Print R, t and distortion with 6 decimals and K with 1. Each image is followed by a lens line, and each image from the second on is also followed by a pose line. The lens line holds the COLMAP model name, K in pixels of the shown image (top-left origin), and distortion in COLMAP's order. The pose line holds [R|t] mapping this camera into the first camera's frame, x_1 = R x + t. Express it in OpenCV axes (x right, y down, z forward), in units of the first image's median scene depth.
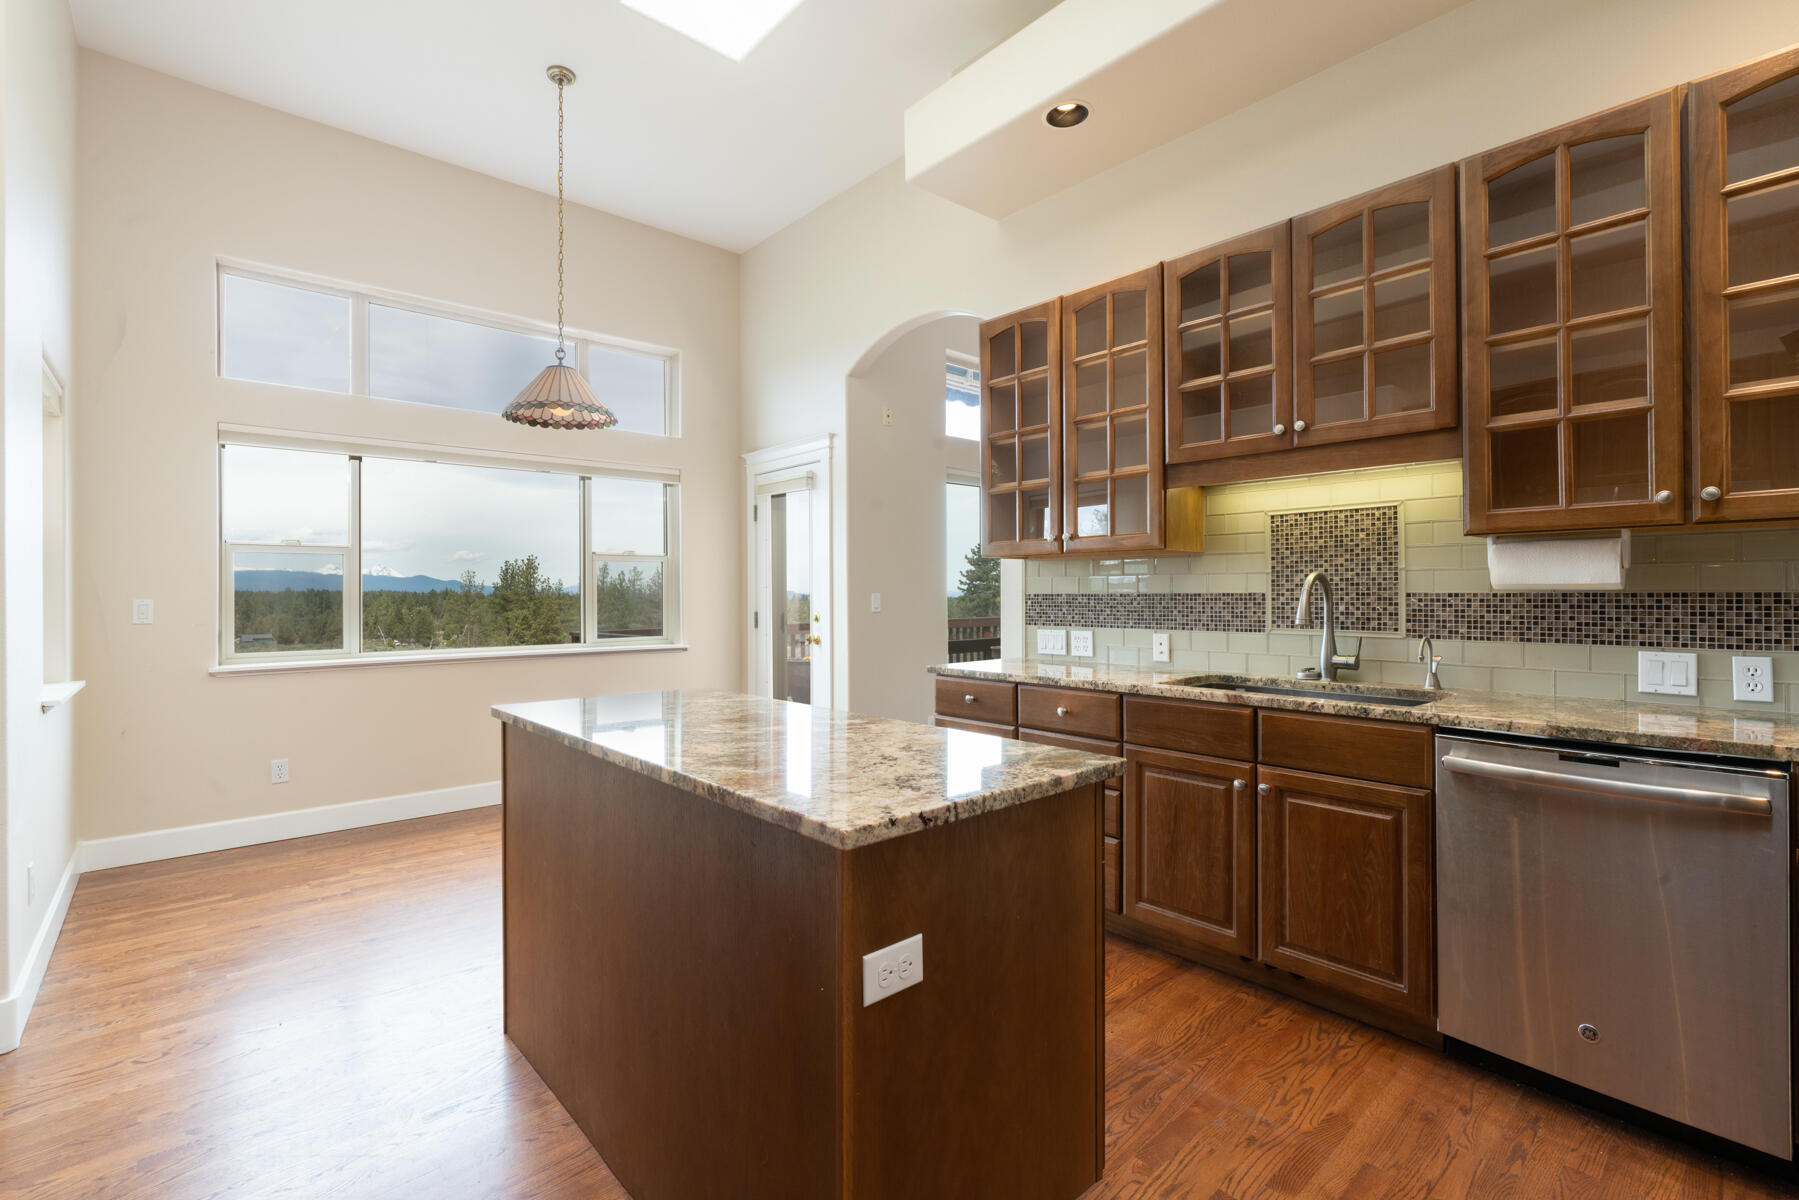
lens RADIAL K [[801.5, 0, 897.4], [0, 801.5, 591.6], [0, 0, 1]] dist [-0.009814, 0.000369]
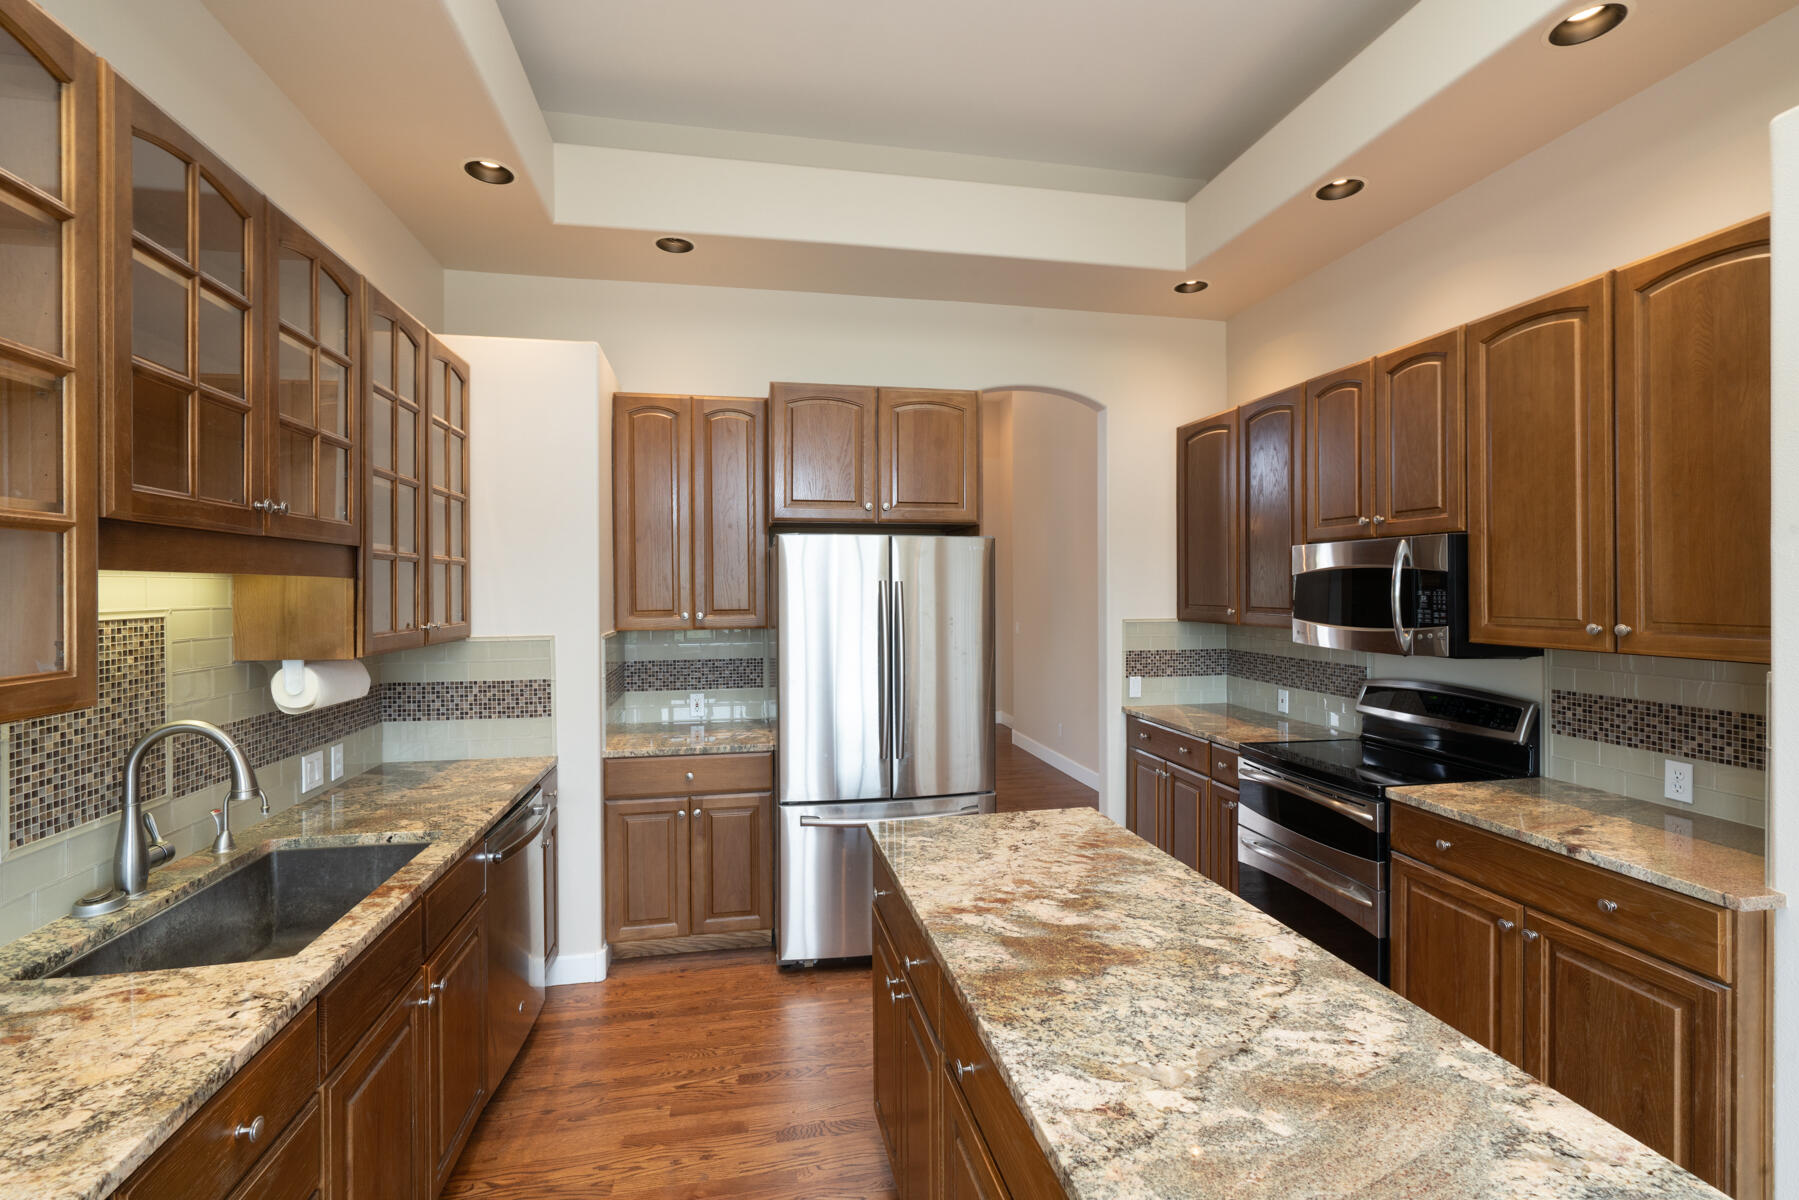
lens RADIAL K [[801.5, 0, 897.4], [0, 801.5, 591.6], [0, 0, 1]] dist [-0.009814, 0.000369]
pose [[-0.860136, 0.008160, 0.509999, -0.260412], [0.009886, 0.999951, 0.000675, -0.108437], [-0.509969, 0.005622, -0.860175, 1.110388]]
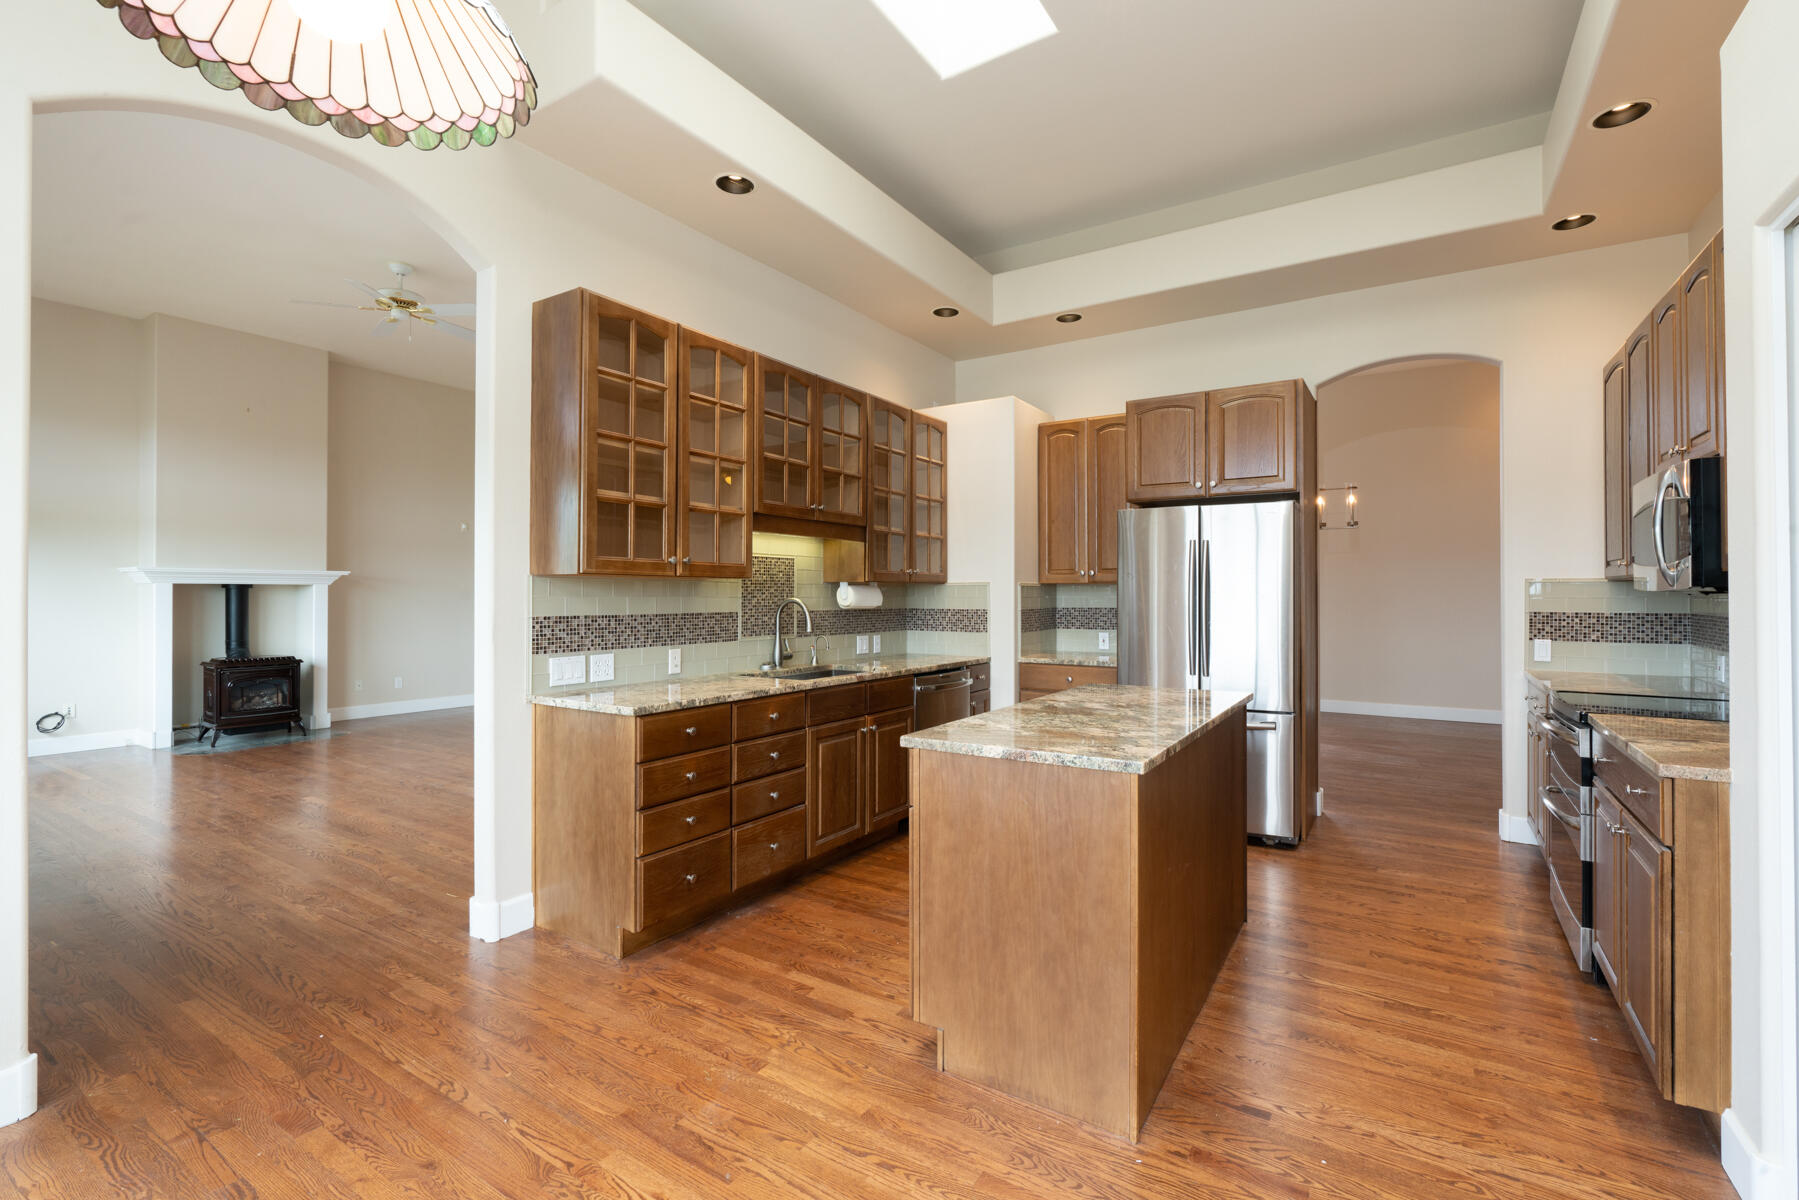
lens RADIAL K [[801.5, 0, 897.4], [0, 801.5, 591.6], [0, 0, 1]] dist [-0.009814, 0.000369]
pose [[-0.266918, 0.009959, 0.963668, -0.913545], [0.000387, 0.999948, -0.010226, -0.018198], [-0.963719, -0.002357, -0.266908, 1.077941]]
